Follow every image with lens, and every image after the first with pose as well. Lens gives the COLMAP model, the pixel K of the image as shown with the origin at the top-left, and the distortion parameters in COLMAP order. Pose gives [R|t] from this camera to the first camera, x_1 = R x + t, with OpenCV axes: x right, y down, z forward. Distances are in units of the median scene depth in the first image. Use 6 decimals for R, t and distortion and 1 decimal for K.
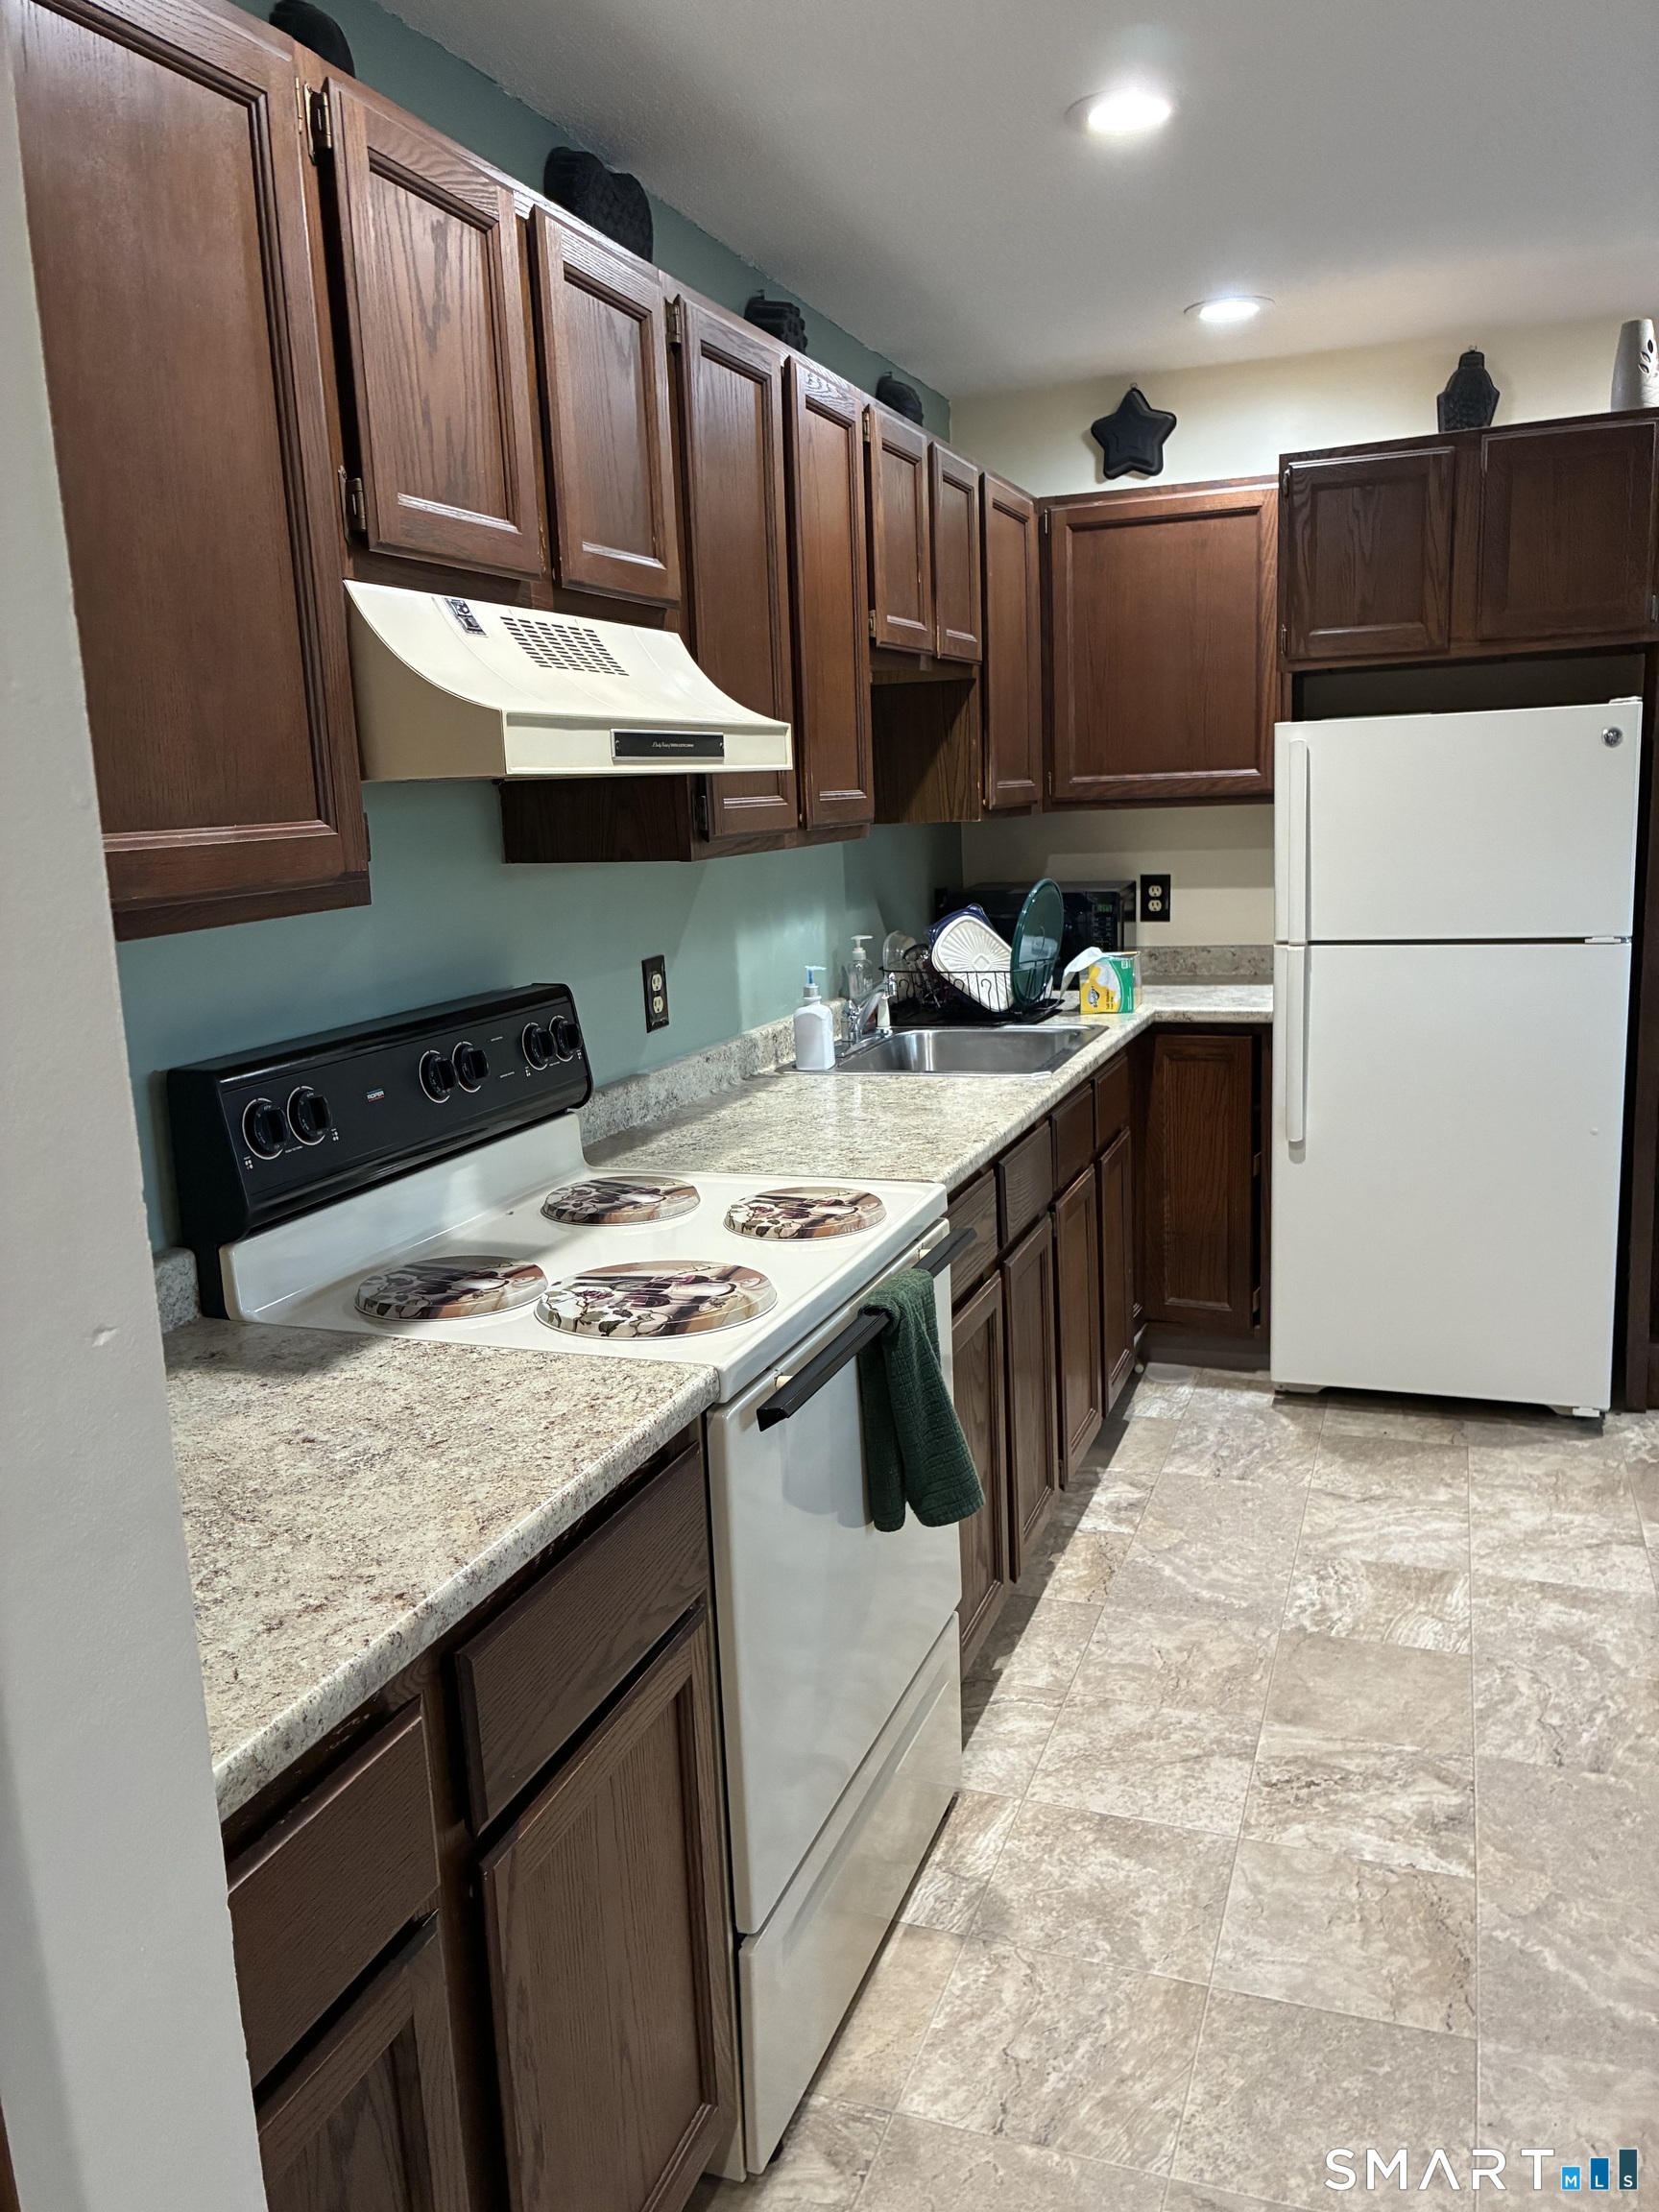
lens RADIAL K [[1698.4, 0, 828.9], [0, 1698.4, 1101.0], [0, 0, 1]] dist [0.031022, -0.023259]
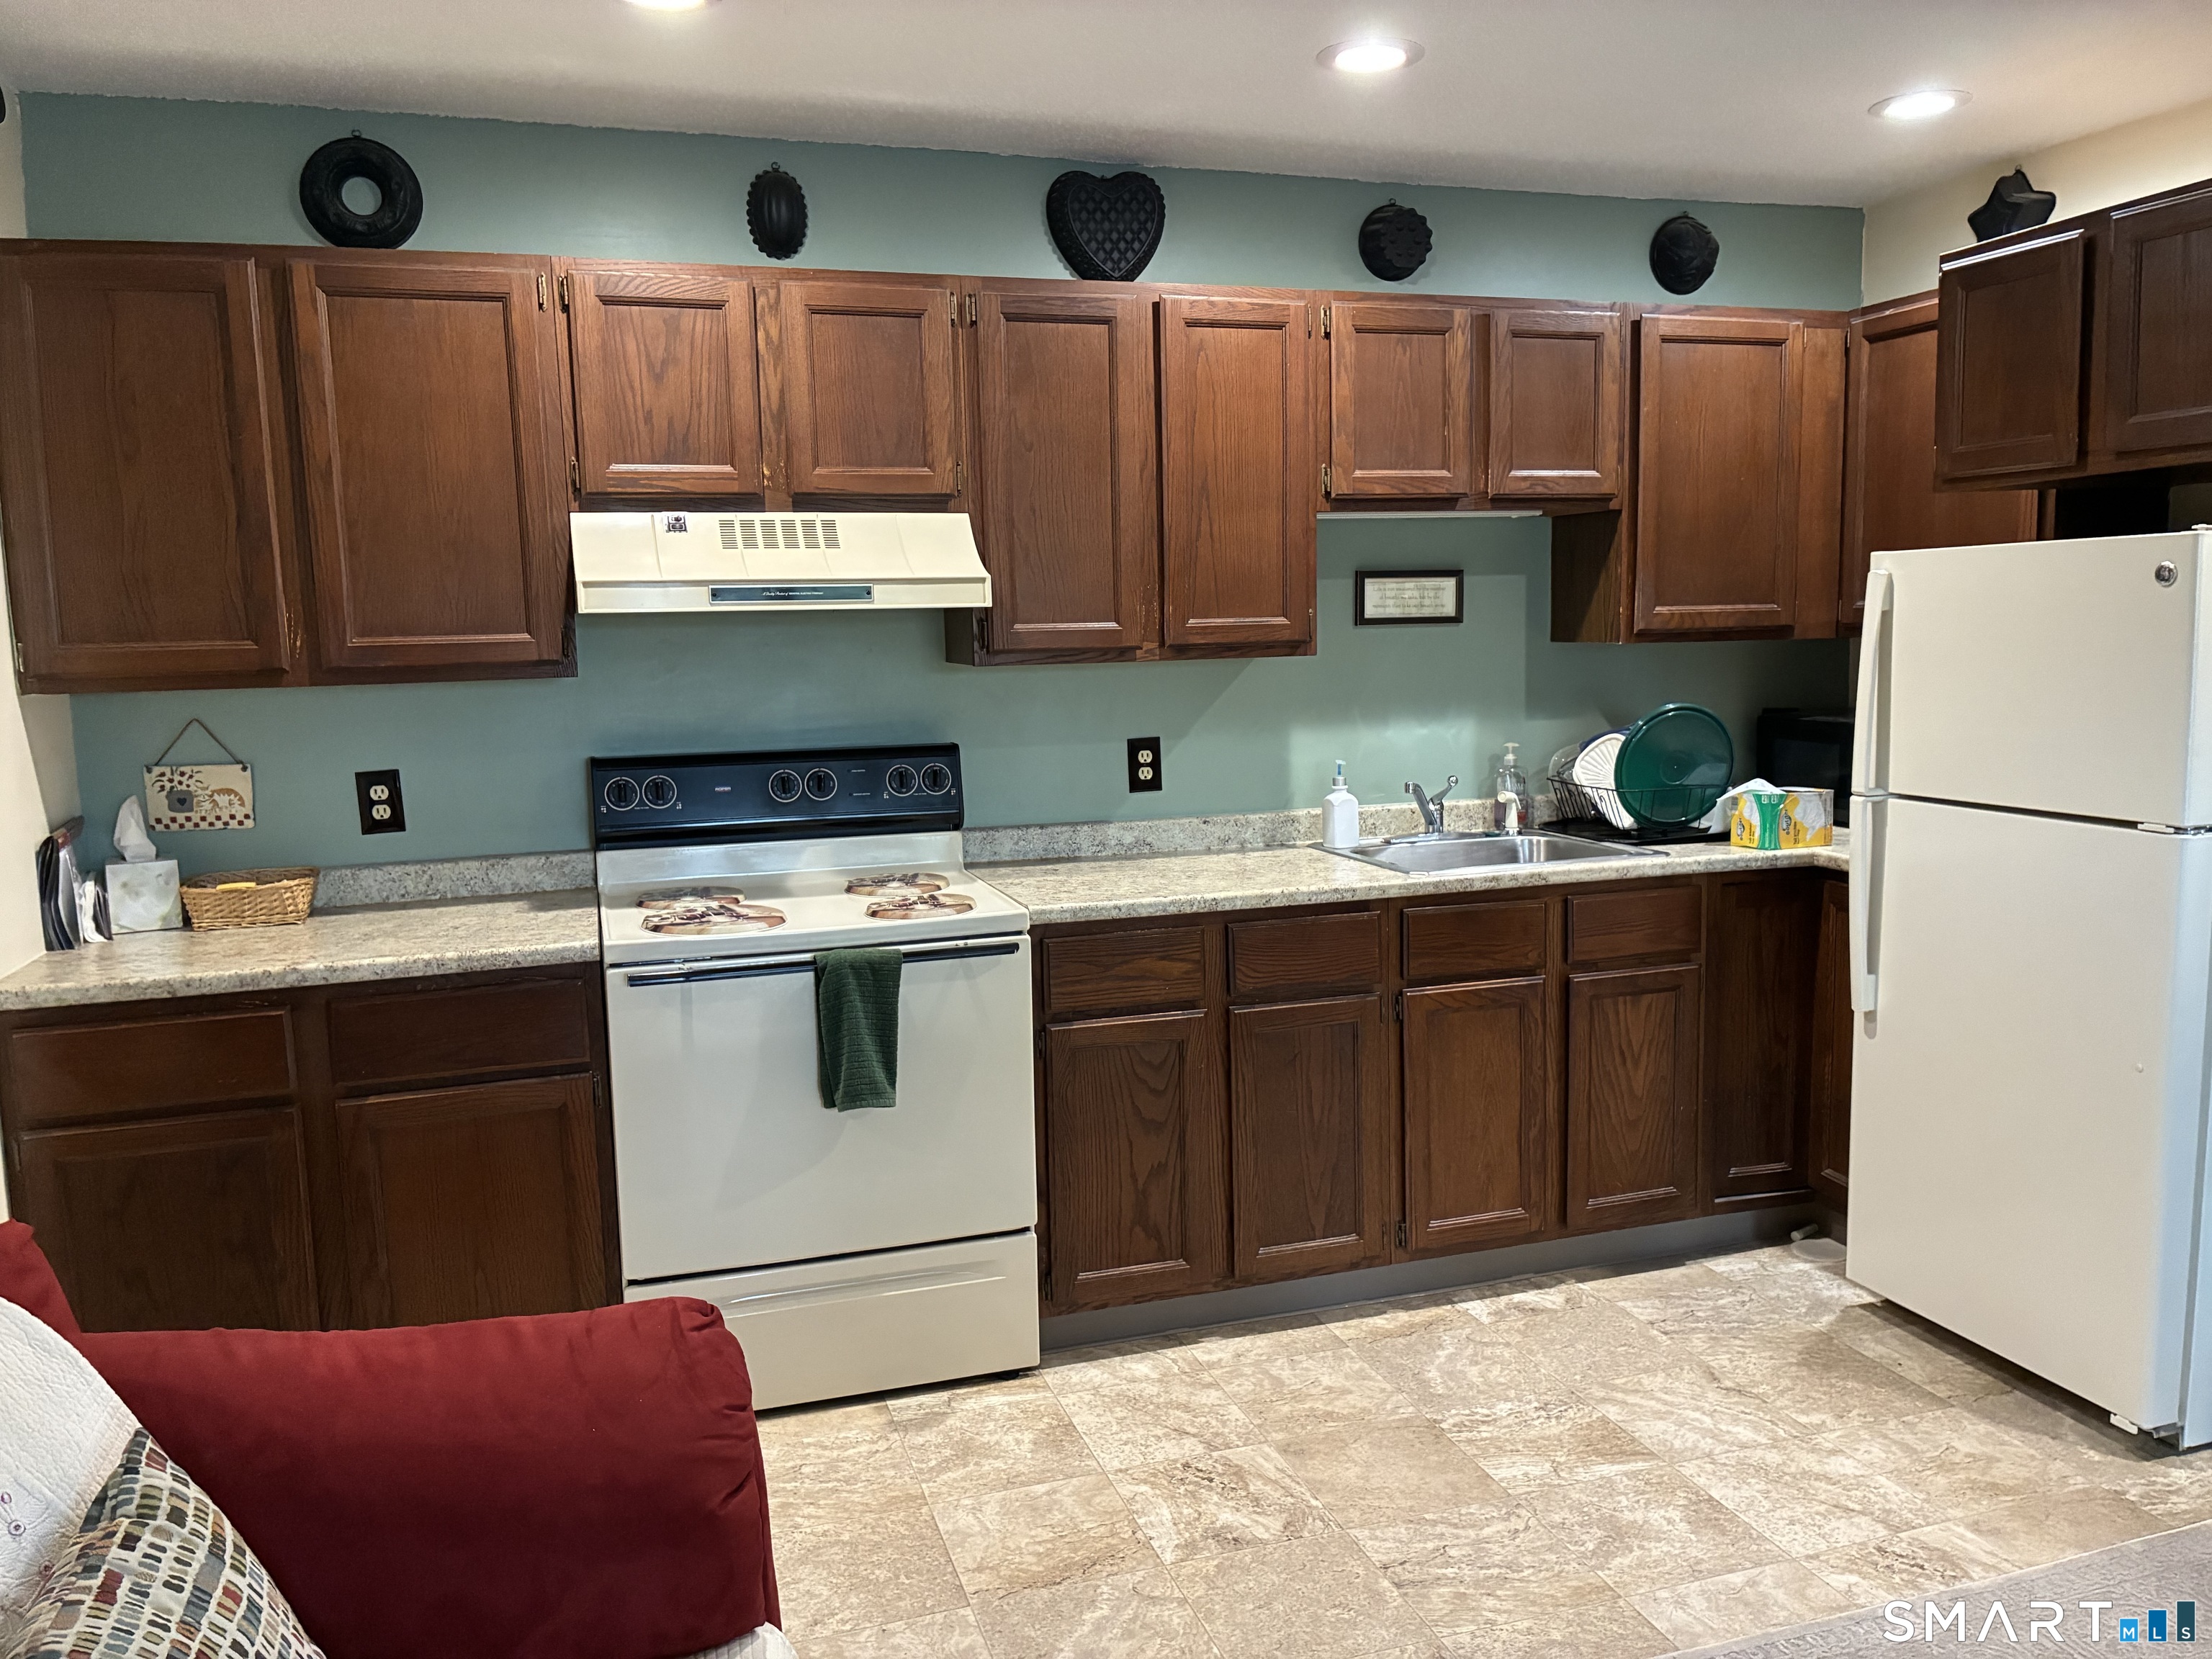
lens RADIAL K [[1698.4, 0, 1114.4], [0, 1698.4, 838.7], [0, 0, 1]] dist [0.031022, -0.023259]
pose [[0.617683, 0.130897, -0.775457, 0.892215], [-0.148891, 0.987682, 0.048123, -0.064337], [0.772204, 0.085734, 0.629564, 0.147397]]
